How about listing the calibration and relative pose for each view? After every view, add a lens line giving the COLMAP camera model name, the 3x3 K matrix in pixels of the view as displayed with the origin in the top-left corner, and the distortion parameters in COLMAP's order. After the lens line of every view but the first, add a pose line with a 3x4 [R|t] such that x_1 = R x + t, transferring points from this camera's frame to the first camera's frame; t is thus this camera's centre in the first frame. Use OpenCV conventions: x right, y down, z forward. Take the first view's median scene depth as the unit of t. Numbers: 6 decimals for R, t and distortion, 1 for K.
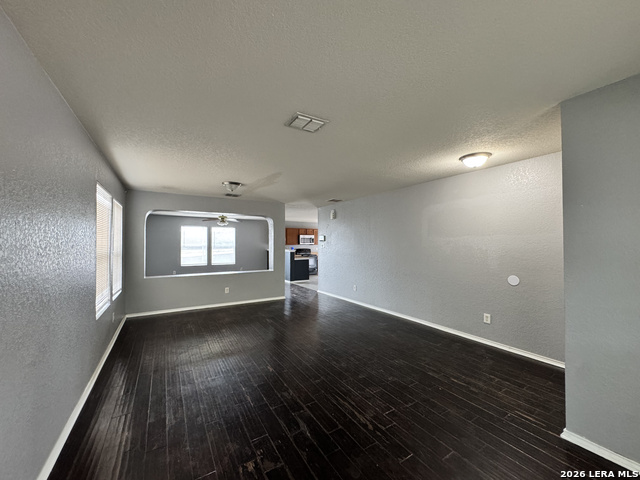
lens RADIAL K [[255.8, 0, 320.1], [0, 255.8, 240.6], [0, 0, 1]] dist [-0.007460, 0.001762]
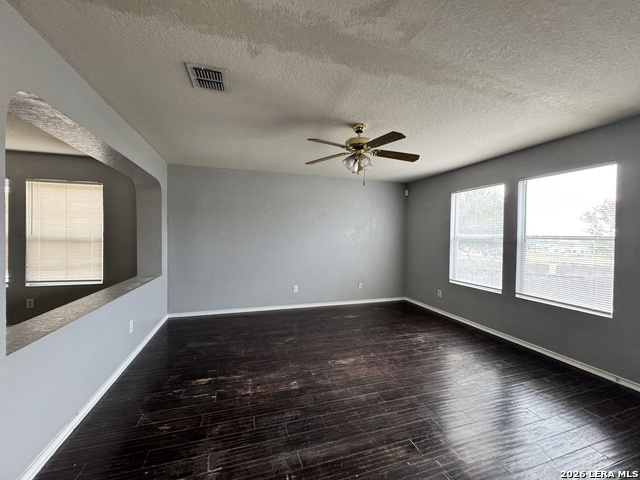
lens RADIAL K [[255.8, 0, 319.4], [0, 255.8, 239.7], [0, 0, 1]] dist [-0.007460, 0.001762]
pose [[-0.240071, 0.009963, -0.970704, -0.075849], [0.001490, 0.999950, 0.009895, 0.028013], [0.970754, 0.000929, -0.240074, 1.270398]]
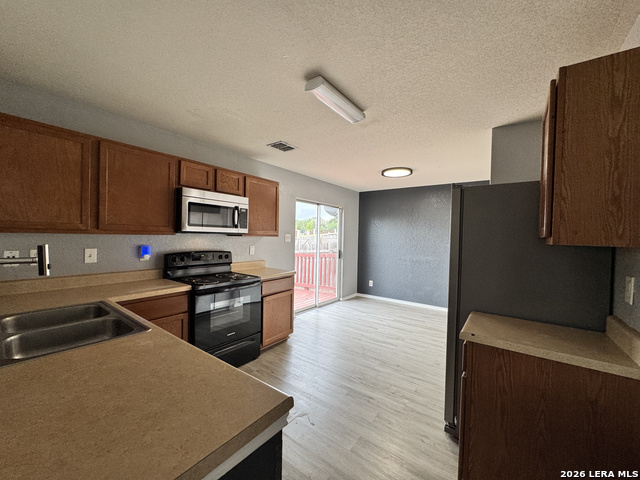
lens RADIAL K [[255.8, 0, 322.2], [0, 255.8, 239.1], [0, 0, 1]] dist [-0.007460, 0.001762]
pose [[0.927310, 0.019584, 0.373780, -0.089154], [-0.030176, 0.999291, 0.022506, 0.021015], [-0.373075, -0.032149, 0.927244, 1.345260]]
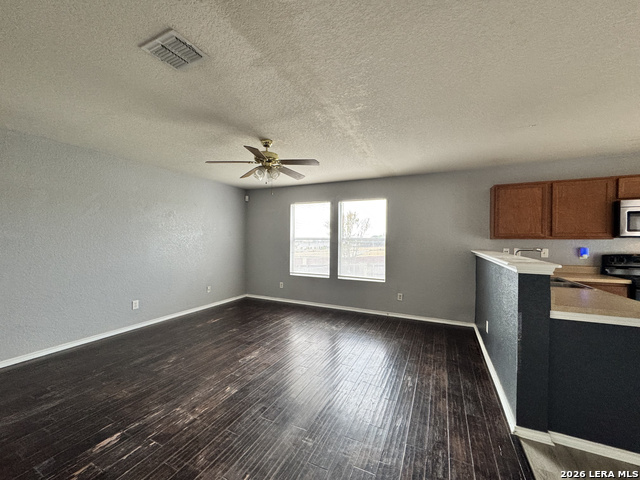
lens RADIAL K [[255.8, 0, 318.2], [0, 255.8, 240.4], [0, 0, 1]] dist [-0.007460, 0.001762]
pose [[0.543578, 0.006978, -0.839329, -0.053157], [0.004568, 0.999926, 0.011272, 0.024438], [0.839346, -0.009962, 0.543506, 1.069798]]
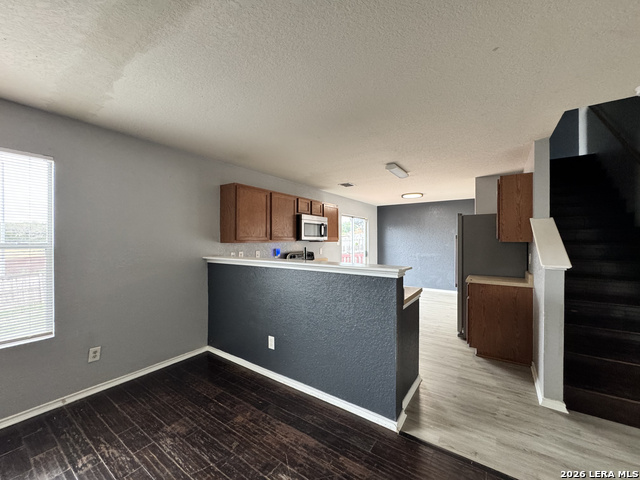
lens RADIAL K [[255.8, 0, 320.8], [0, 255.8, 240.0], [0, 0, 1]] dist [-0.007460, 0.001762]
pose [[0.913448, 0.000849, 0.406954, -0.352659], [-0.004968, 0.999947, 0.009066, 0.018549], [-0.406925, -0.010303, 0.913403, 1.164642]]
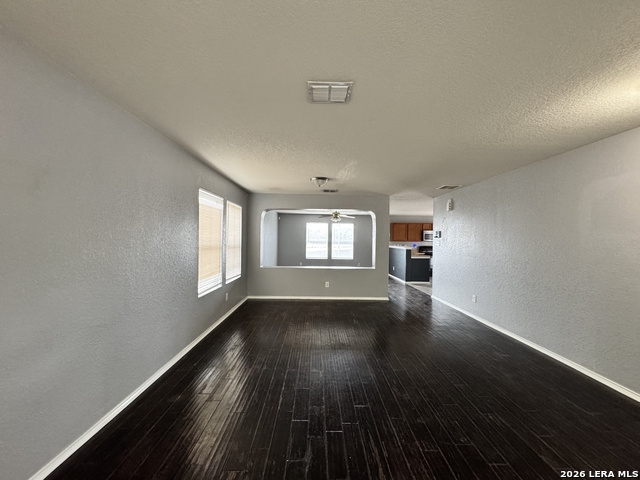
lens RADIAL K [[255.8, 0, 319.0], [0, 255.8, 240.1], [0, 0, 1]] dist [-0.007460, 0.001762]
pose [[0.858458, 0.015754, -0.512642, 0.113865], [-0.009193, 0.999840, 0.015333, 0.000804], [0.512802, -0.008450, 0.858466, 0.090692]]
